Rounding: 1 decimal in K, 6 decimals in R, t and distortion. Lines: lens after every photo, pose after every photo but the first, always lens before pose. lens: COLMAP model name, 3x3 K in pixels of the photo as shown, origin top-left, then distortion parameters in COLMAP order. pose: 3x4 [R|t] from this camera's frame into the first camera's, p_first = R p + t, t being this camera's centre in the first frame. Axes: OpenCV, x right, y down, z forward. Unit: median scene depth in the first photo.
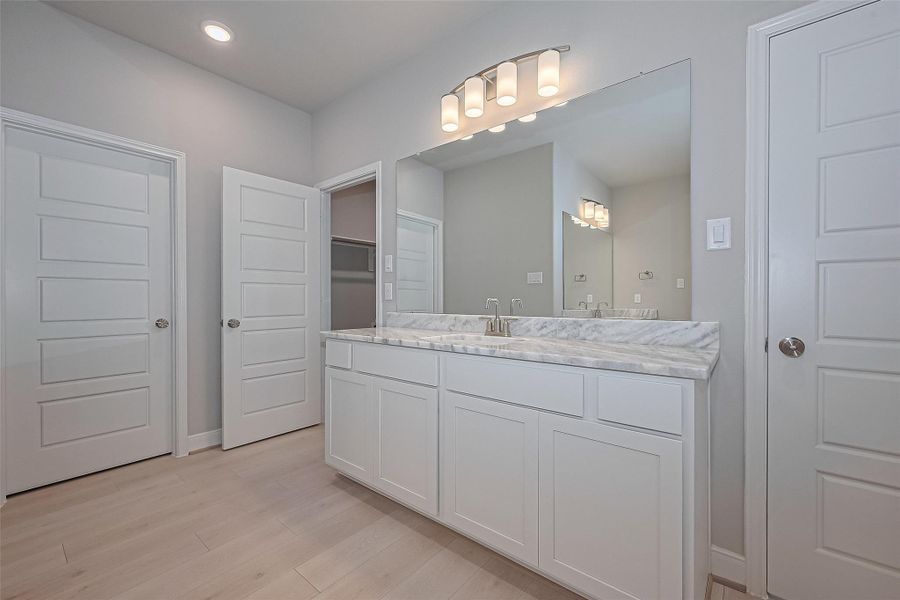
lens RADIAL K [[352.2, 0, 451.0], [0, 352.2, 302.4], [0, 0, 1]] dist [0.000903, 0.000125]
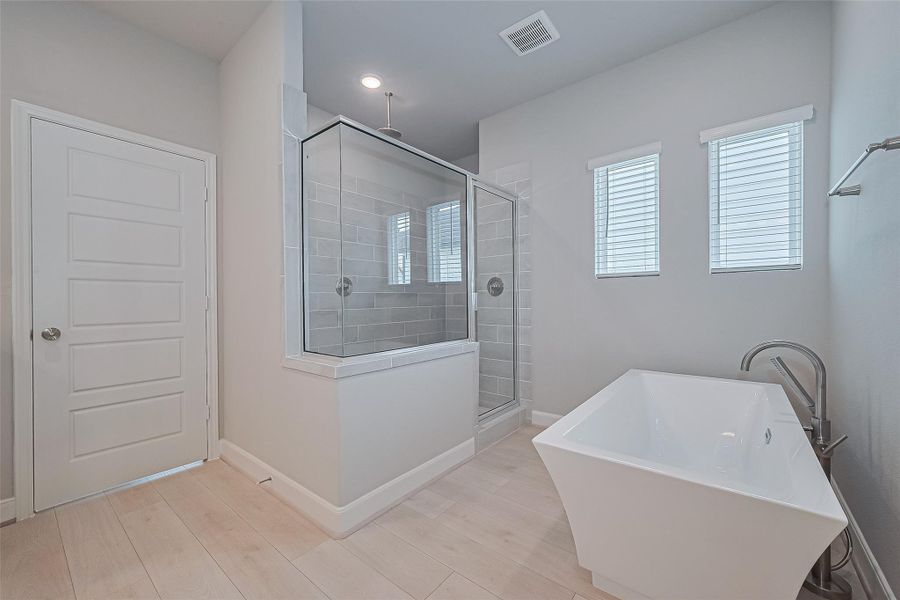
lens RADIAL K [[352.2, 0, 452.9], [0, 352.2, 300.9], [0, 0, 1]] dist [0.000903, 0.000125]
pose [[-0.031720, -0.005442, 0.999482, -0.573799], [0.007101, 0.999959, 0.005670, -0.011047], [-0.999472, 0.007277, -0.031680, -0.647615]]
